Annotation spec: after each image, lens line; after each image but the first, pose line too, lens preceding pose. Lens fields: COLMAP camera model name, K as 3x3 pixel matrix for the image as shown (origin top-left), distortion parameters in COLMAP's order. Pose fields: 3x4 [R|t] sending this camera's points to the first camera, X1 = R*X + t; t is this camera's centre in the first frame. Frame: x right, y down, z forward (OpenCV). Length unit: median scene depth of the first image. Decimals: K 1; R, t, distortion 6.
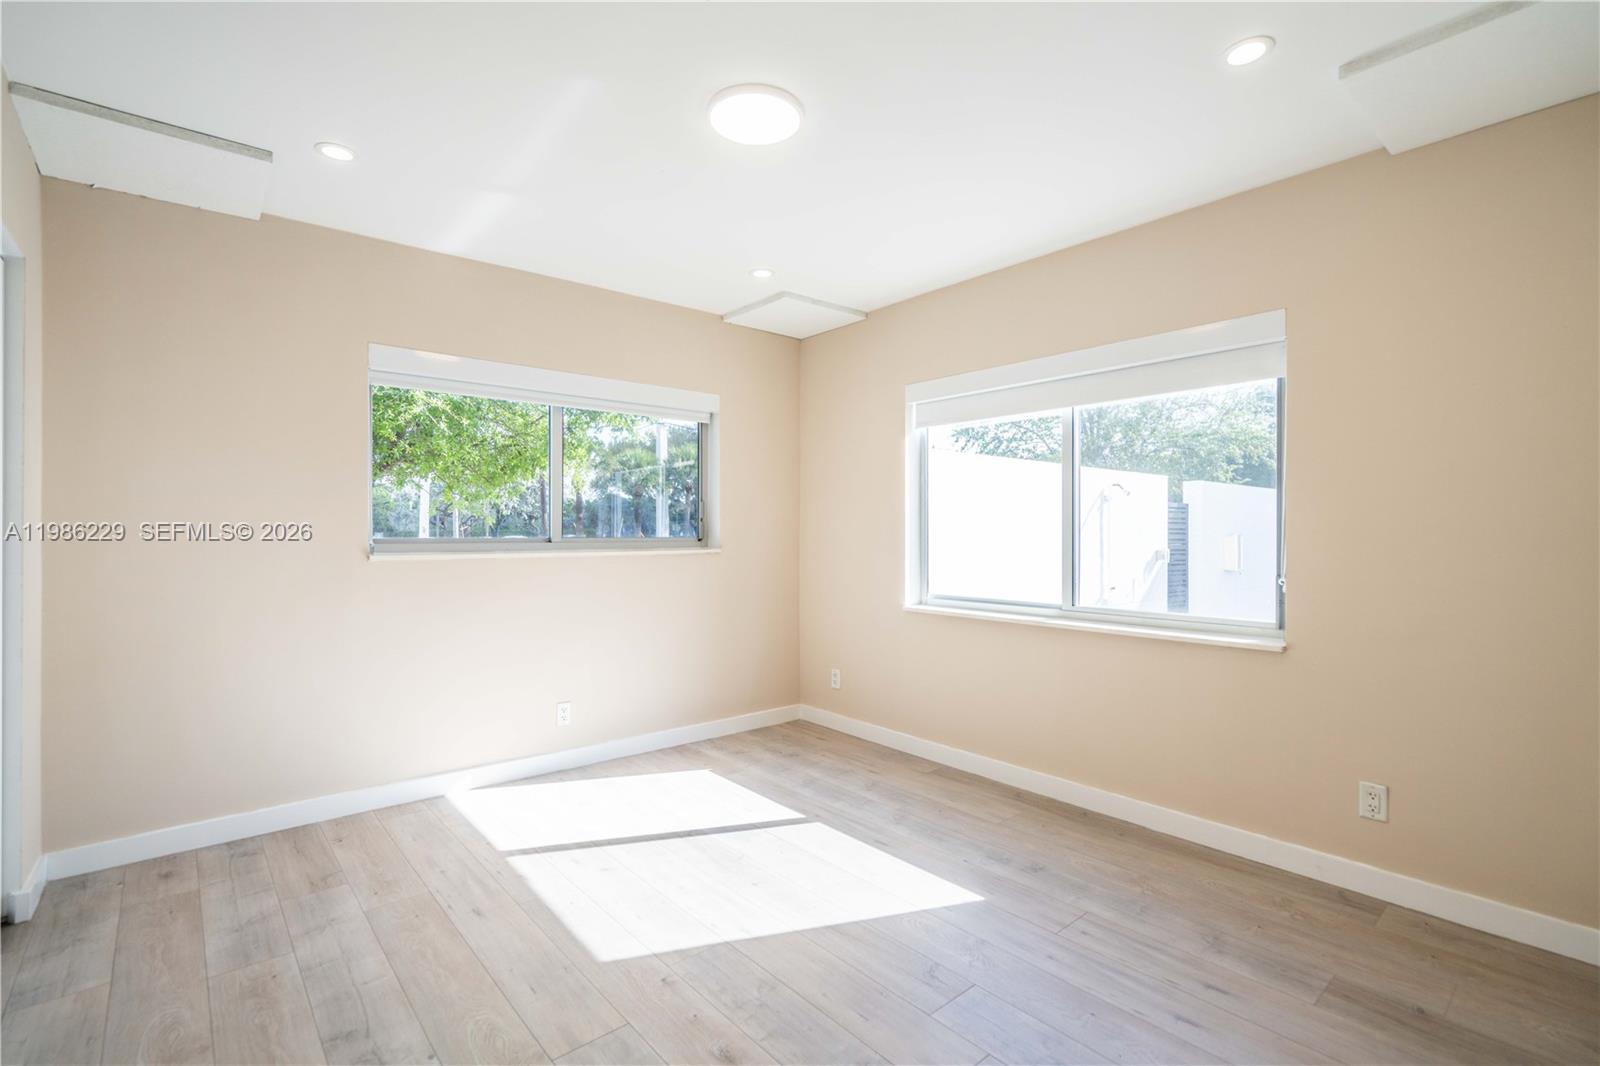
lens RADIAL K [[724.7, 0, 800.0], [0, 724.7, 533.0], [0, 0, 1]] dist [-0.003267, -0.000568]
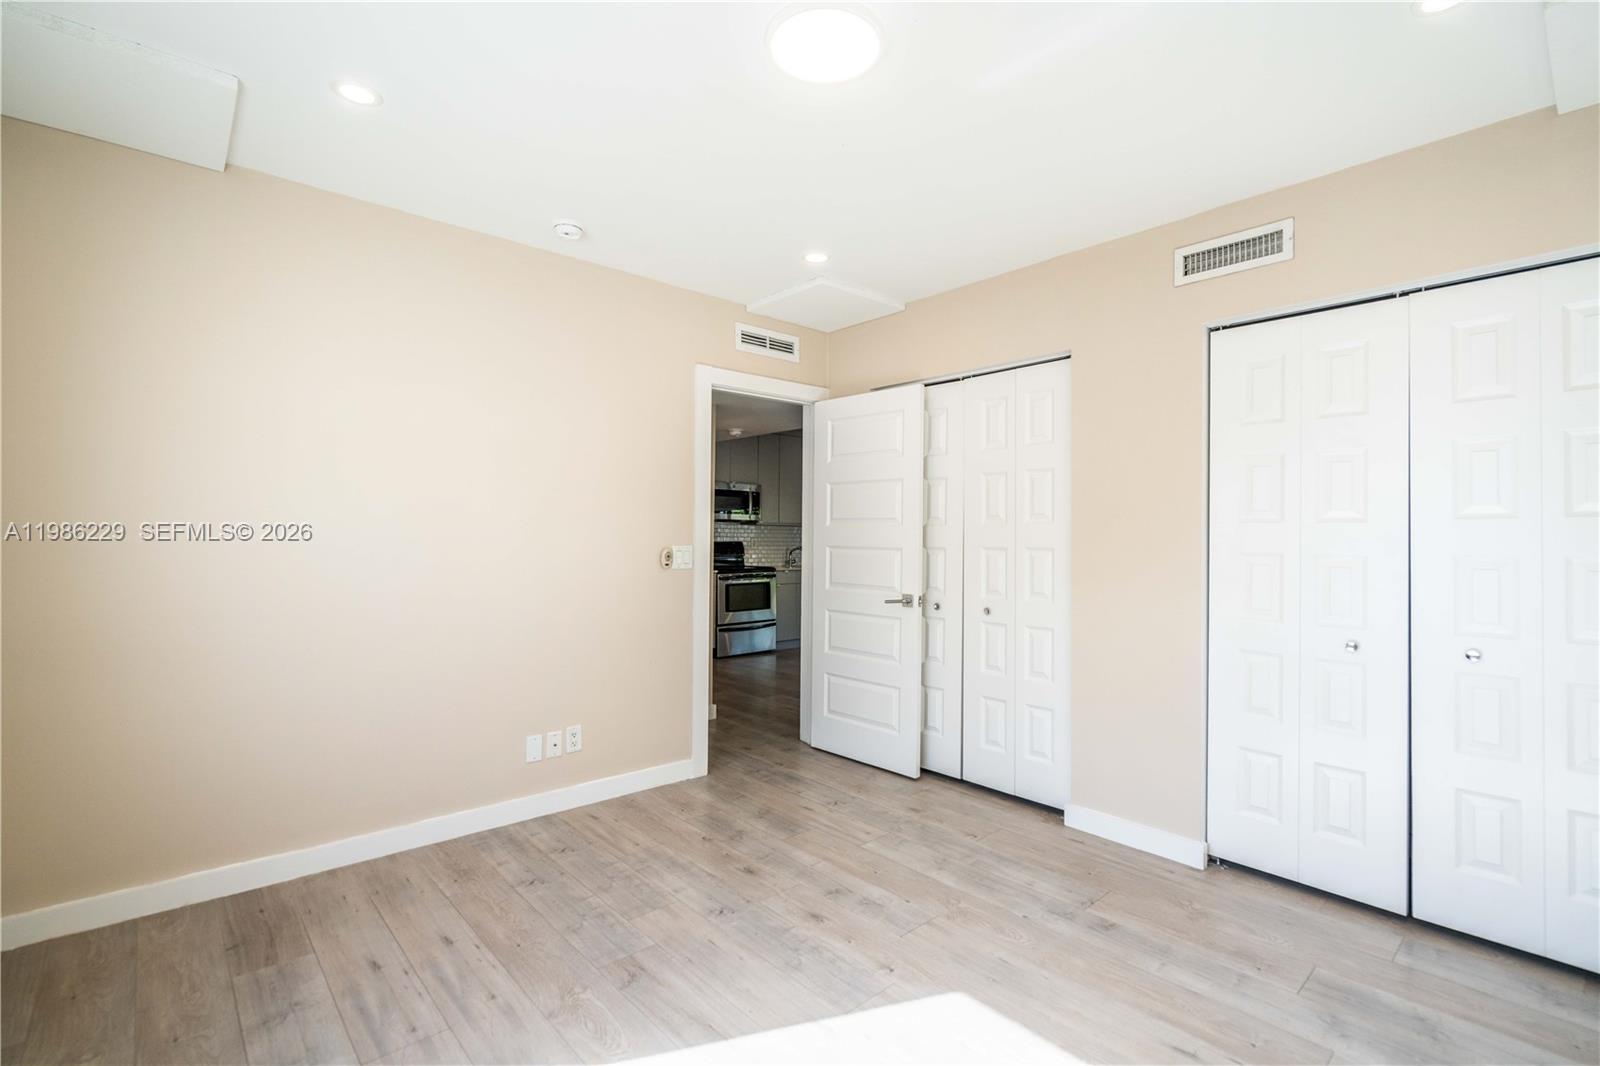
lens RADIAL K [[721.3, 0, 812.1], [0, 721.3, 536.6], [0, 0, 1]] dist [-0.003735, -0.000062]
pose [[-0.999026, -0.010923, -0.042742, -0.016109], [-0.010503, 0.999895, -0.010028, -0.002454], [0.042847, -0.009570, -0.999036, 1.606802]]
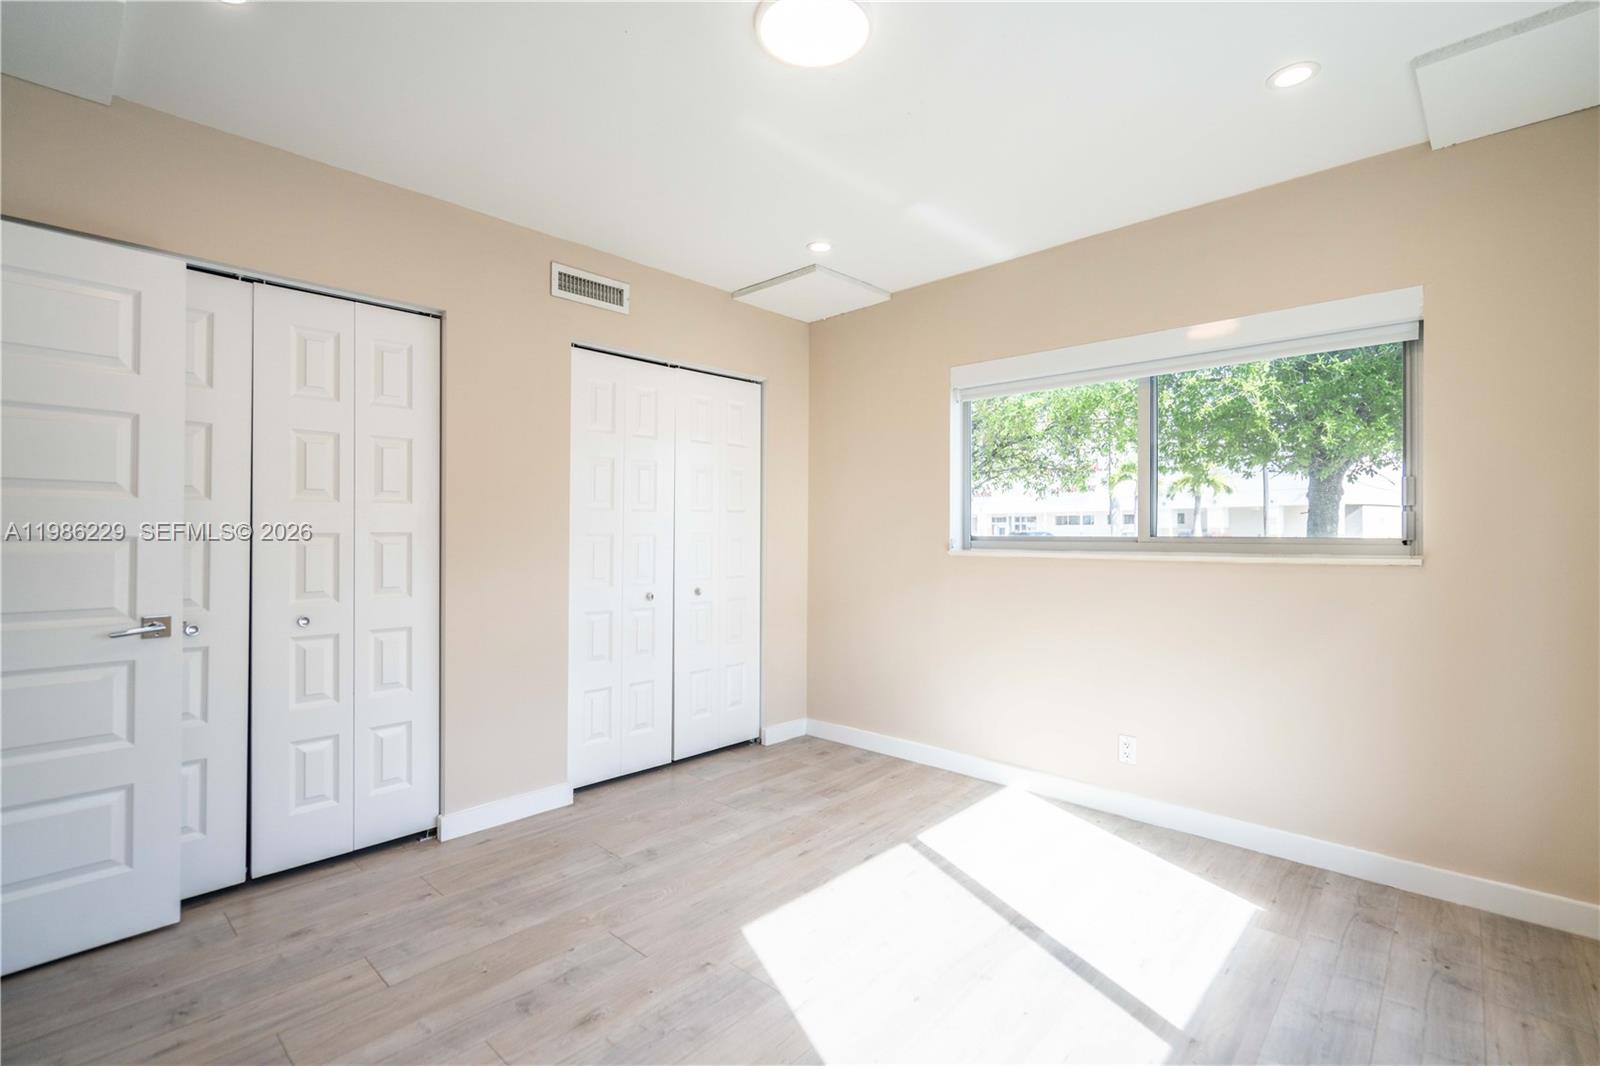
lens RADIAL K [[724.7, 0, 800.0], [0, 724.7, 533.0], [0, 0, 1]] dist [-0.003267, -0.000568]
pose [[0.119677, 0.005243, -0.992799, 0.669480], [0.001078, 0.999985, 0.005411, -0.004479], [0.992812, -0.001717, 0.119670, 0.789996]]
